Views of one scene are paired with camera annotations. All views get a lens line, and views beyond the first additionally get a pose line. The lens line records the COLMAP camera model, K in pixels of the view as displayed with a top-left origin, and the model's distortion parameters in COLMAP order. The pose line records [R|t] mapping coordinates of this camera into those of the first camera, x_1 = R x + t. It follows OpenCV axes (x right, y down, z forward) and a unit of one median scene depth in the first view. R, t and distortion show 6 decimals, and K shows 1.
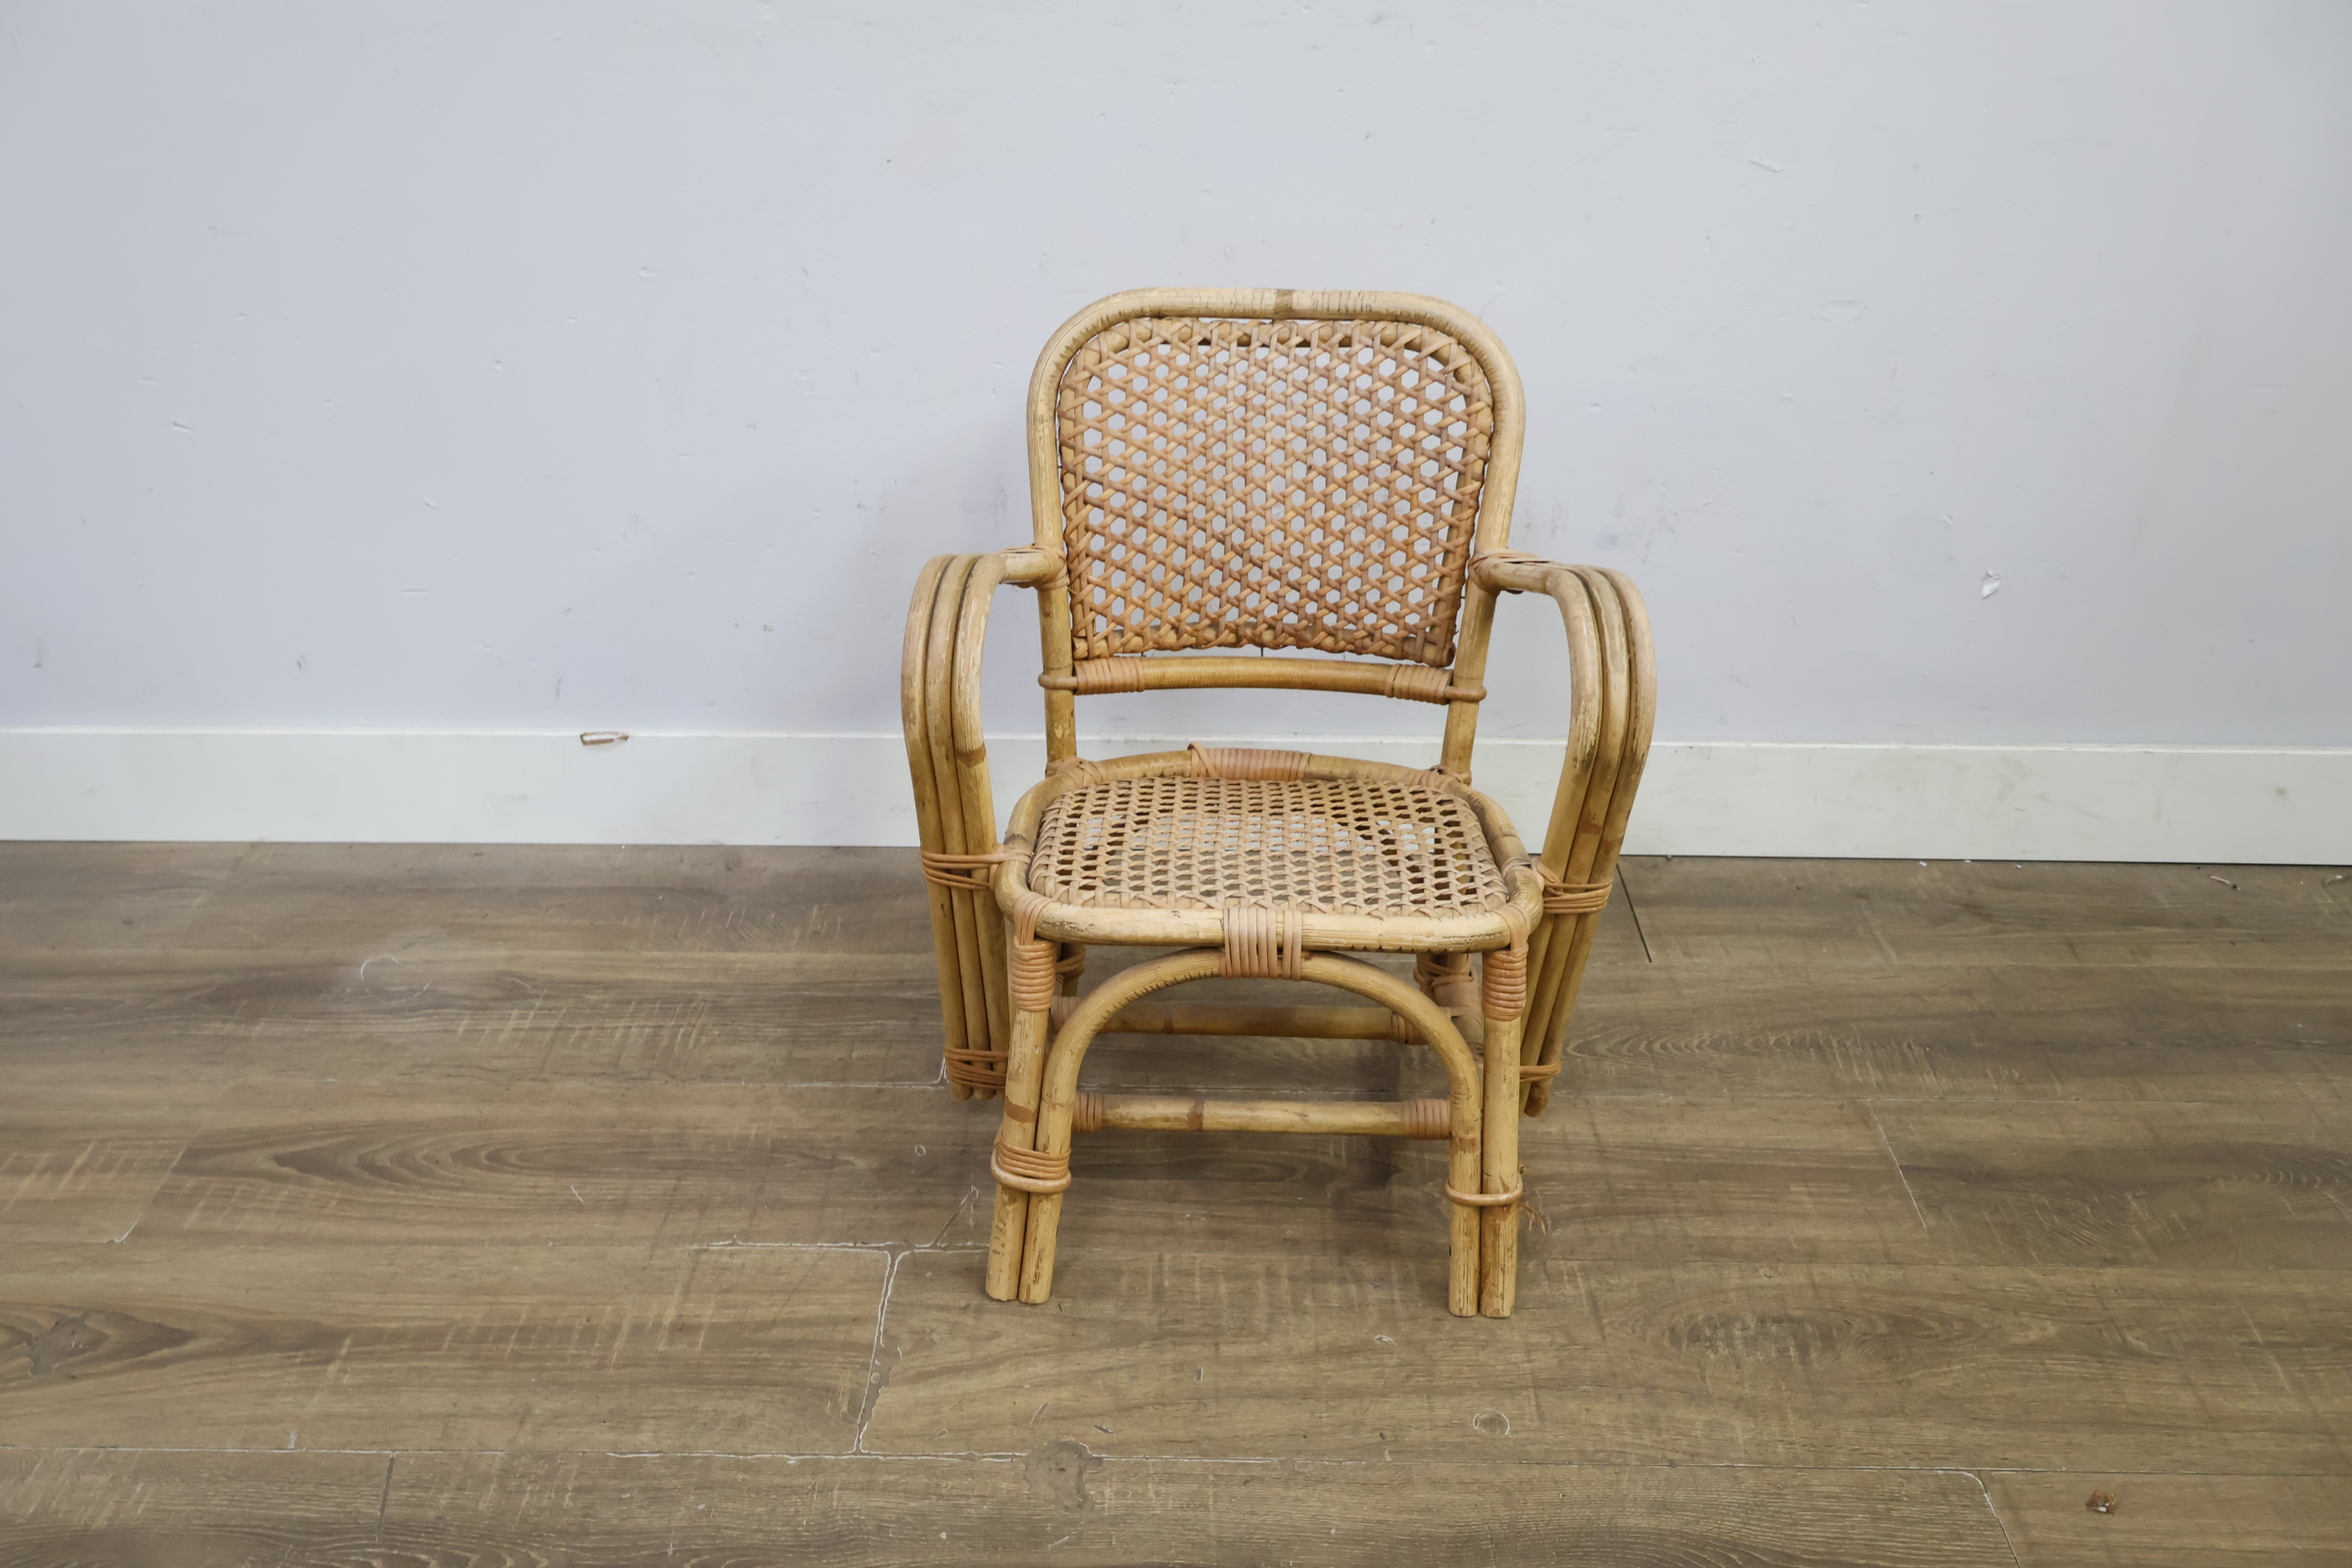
lens RADIAL K [[2153.9, 0, 1176.0], [0, 2153.9, 784.0], [0, 0, 1]] dist [0.003769, -0.018375]
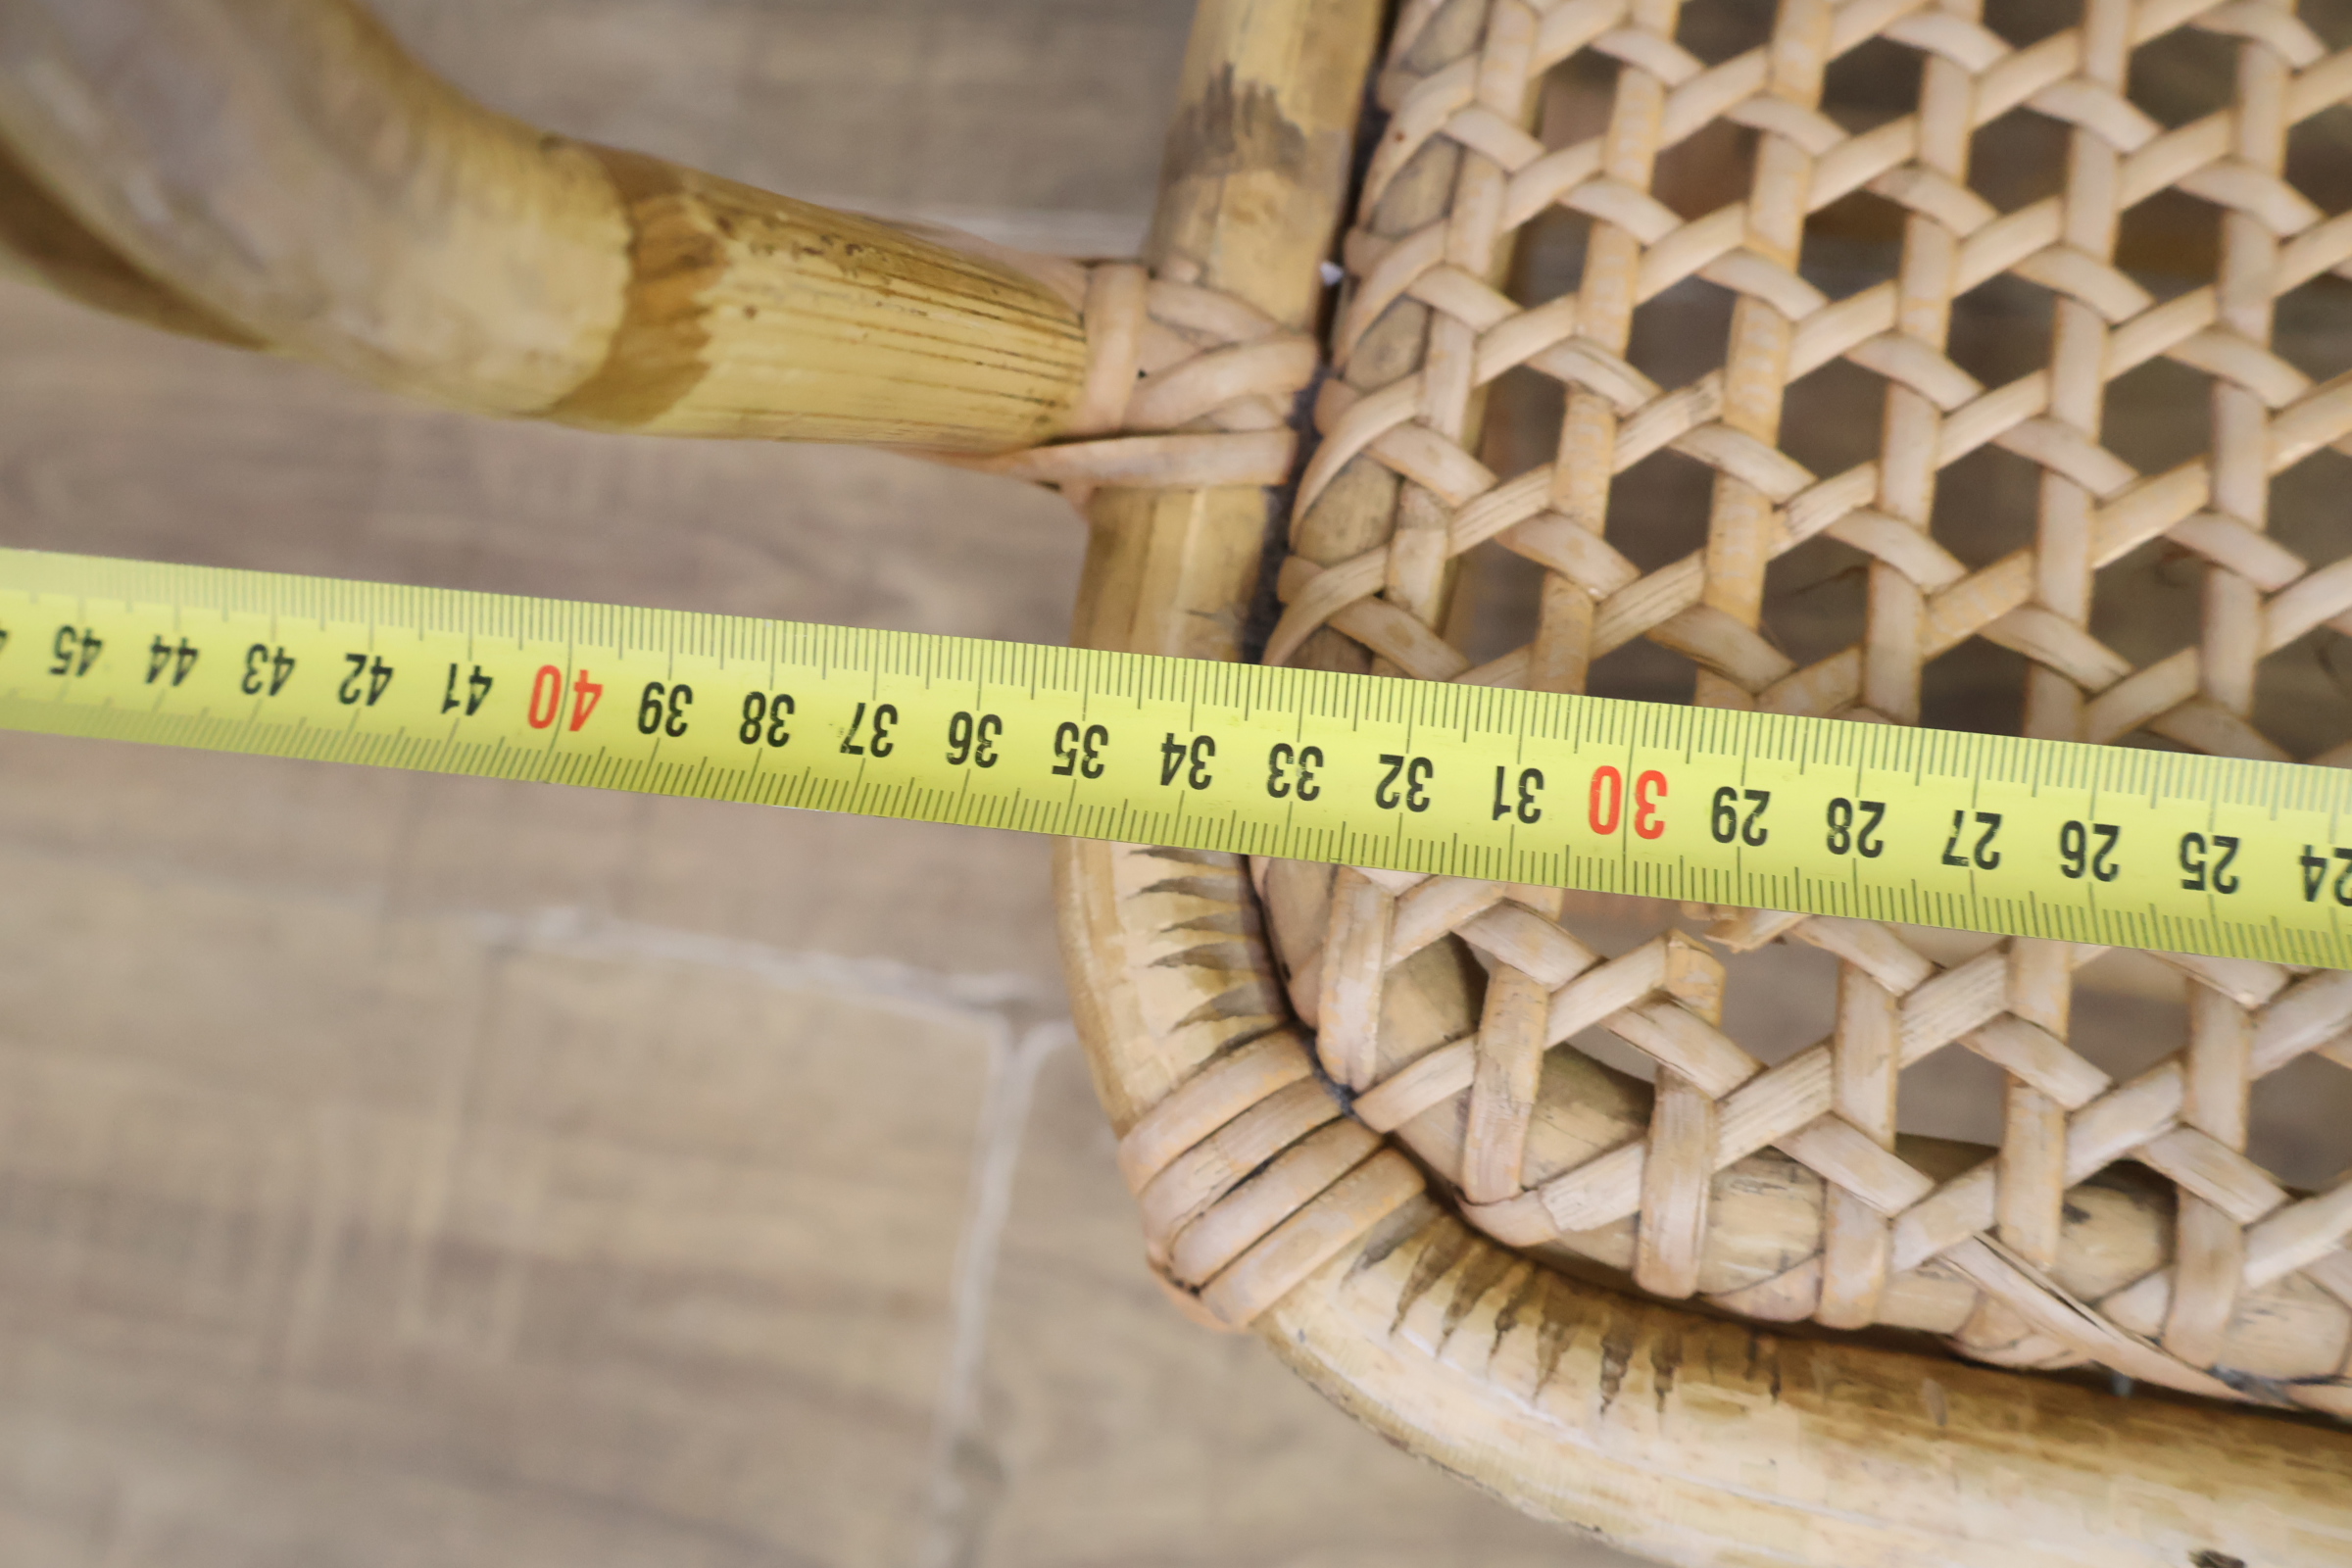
lens RADIAL K [[2153.9, 0, 1176.0], [0, 2153.9, 784.0], [0, 0, 1]] dist [0.003769, -0.018375]
pose [[0.968304, 0.119225, -0.219483, -0.035380], [0.109697, 0.586451, 0.802522, -0.076562], [0.224397, -0.801162, 0.554784, 0.838337]]
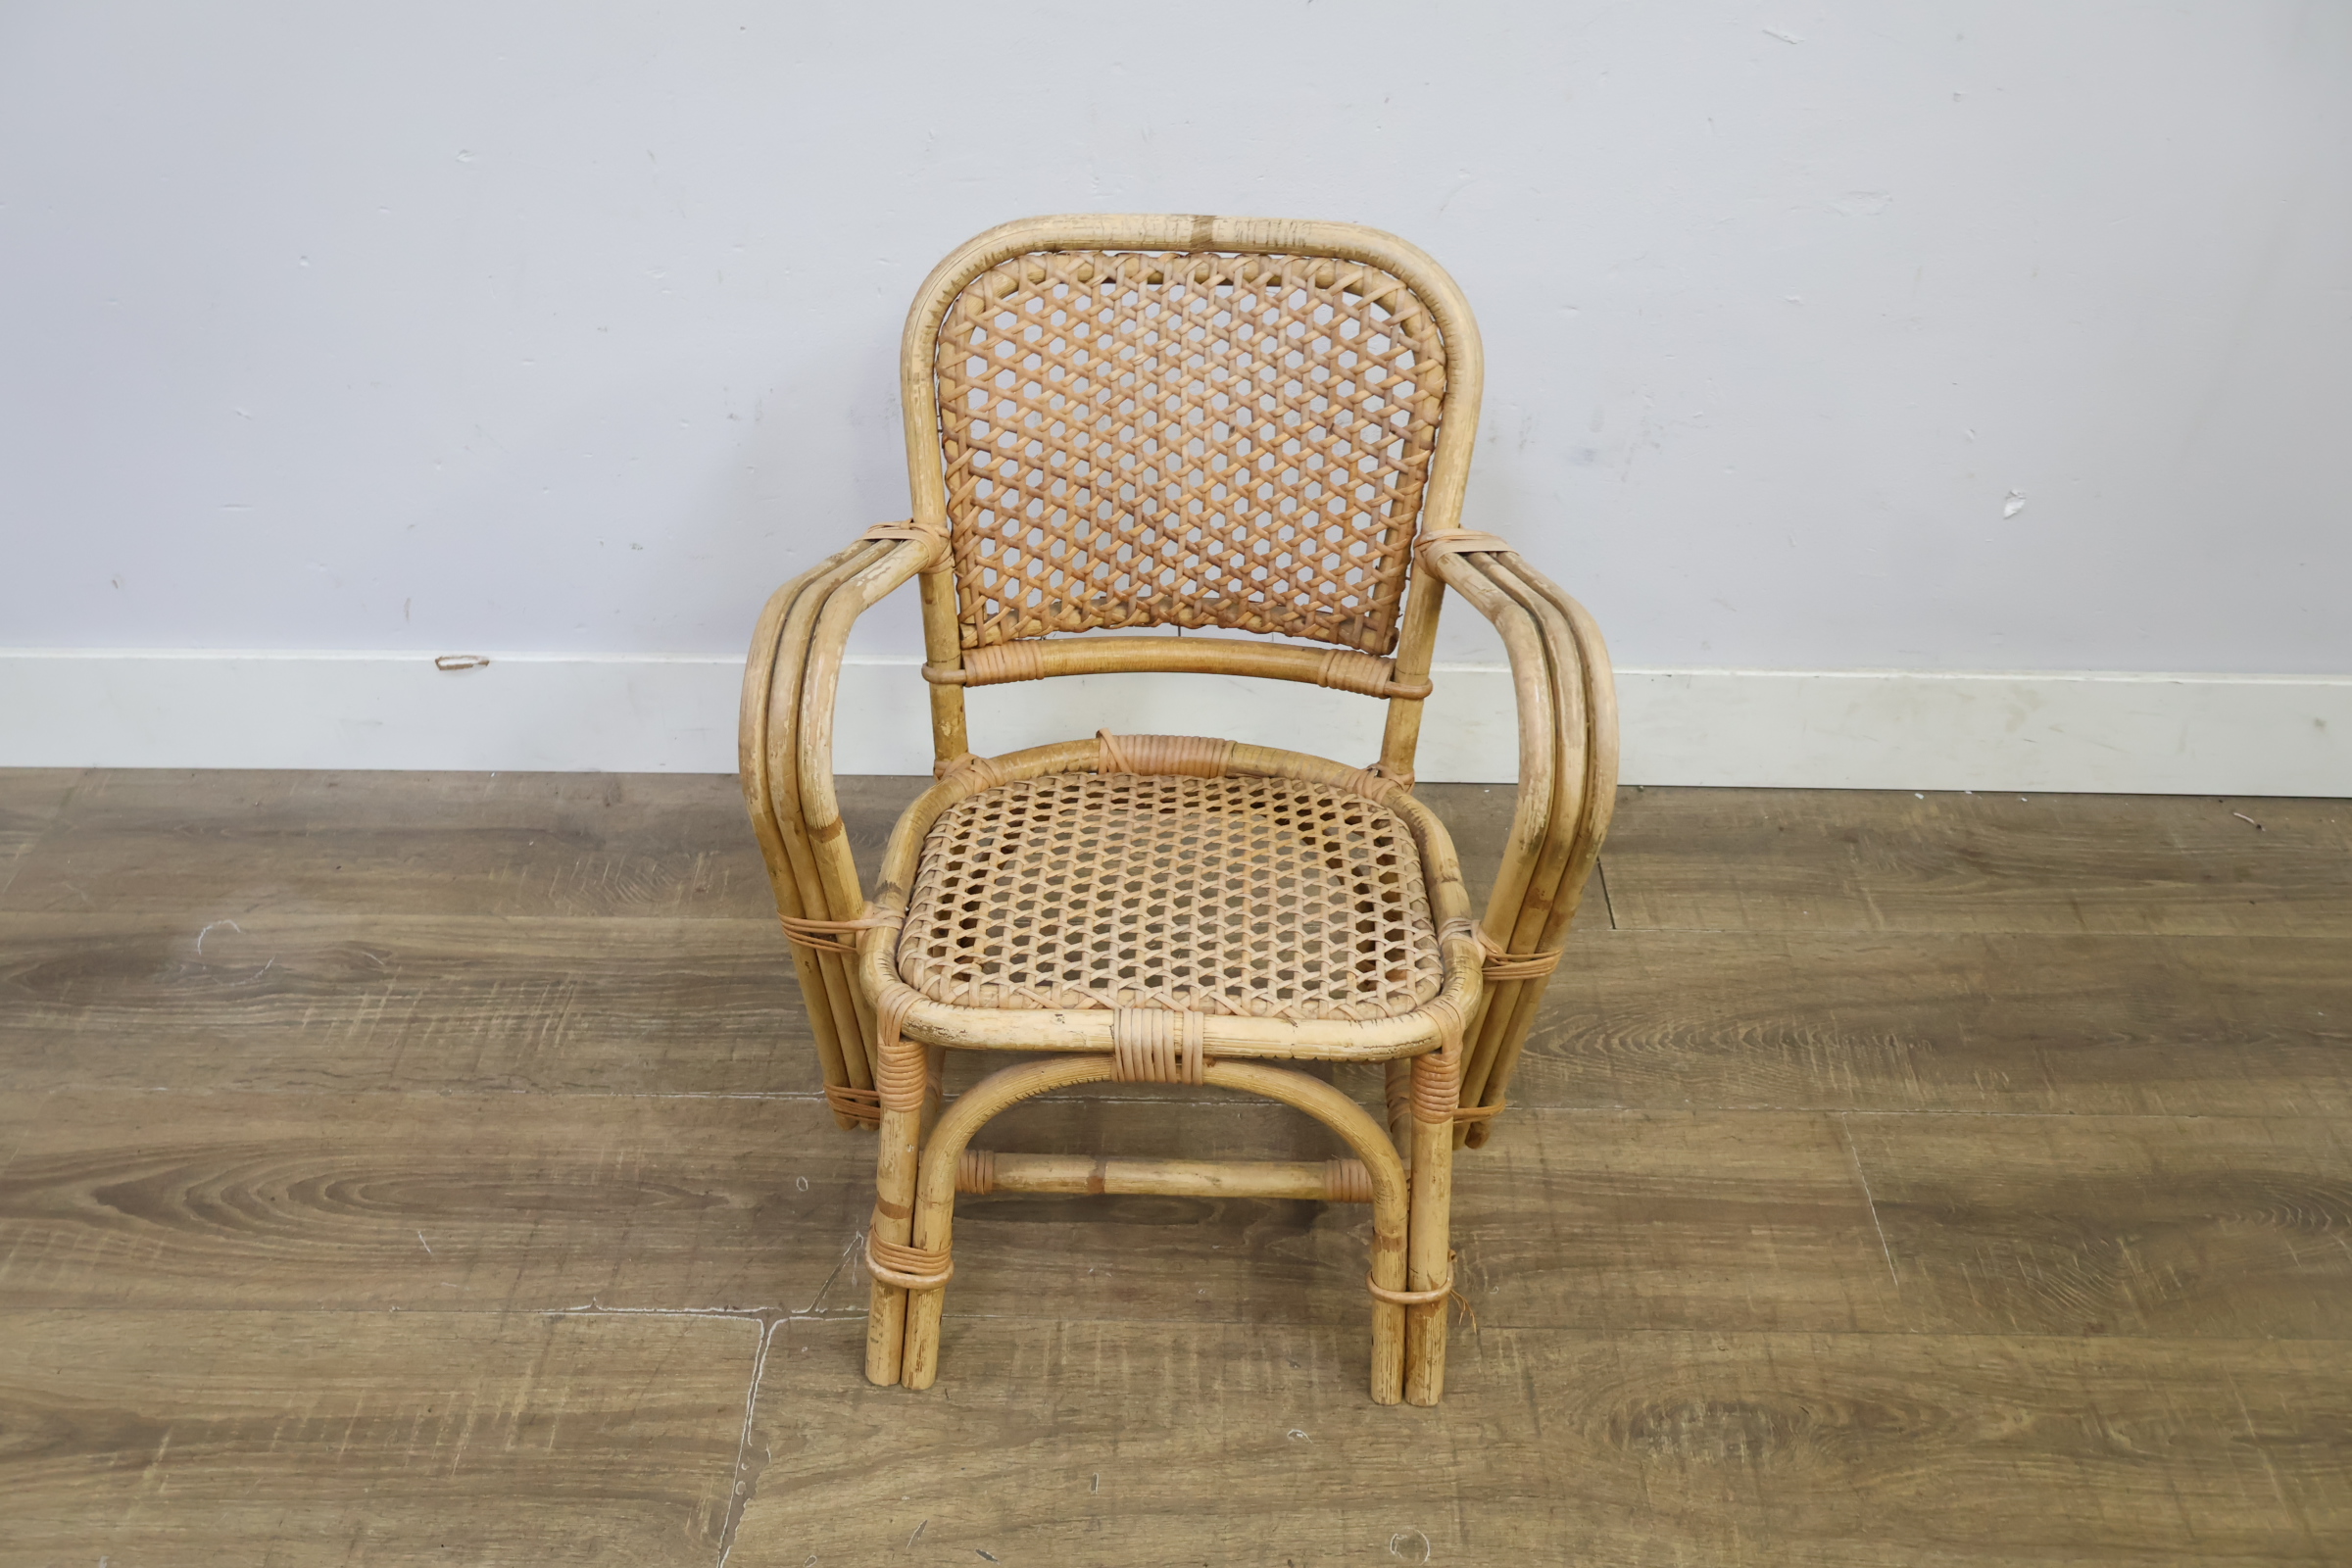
lens RADIAL K [[2153.9, 0, 1176.0], [0, 2153.9, 784.0], [0, 0, 1]] dist [0.003769, -0.018375]
pose [[0.999998, 0.000994, 0.001727, 0.040207], [-0.001271, 0.985722, 0.168379, -0.159641], [-0.001535, -0.168381, 0.985721, 0.135077]]
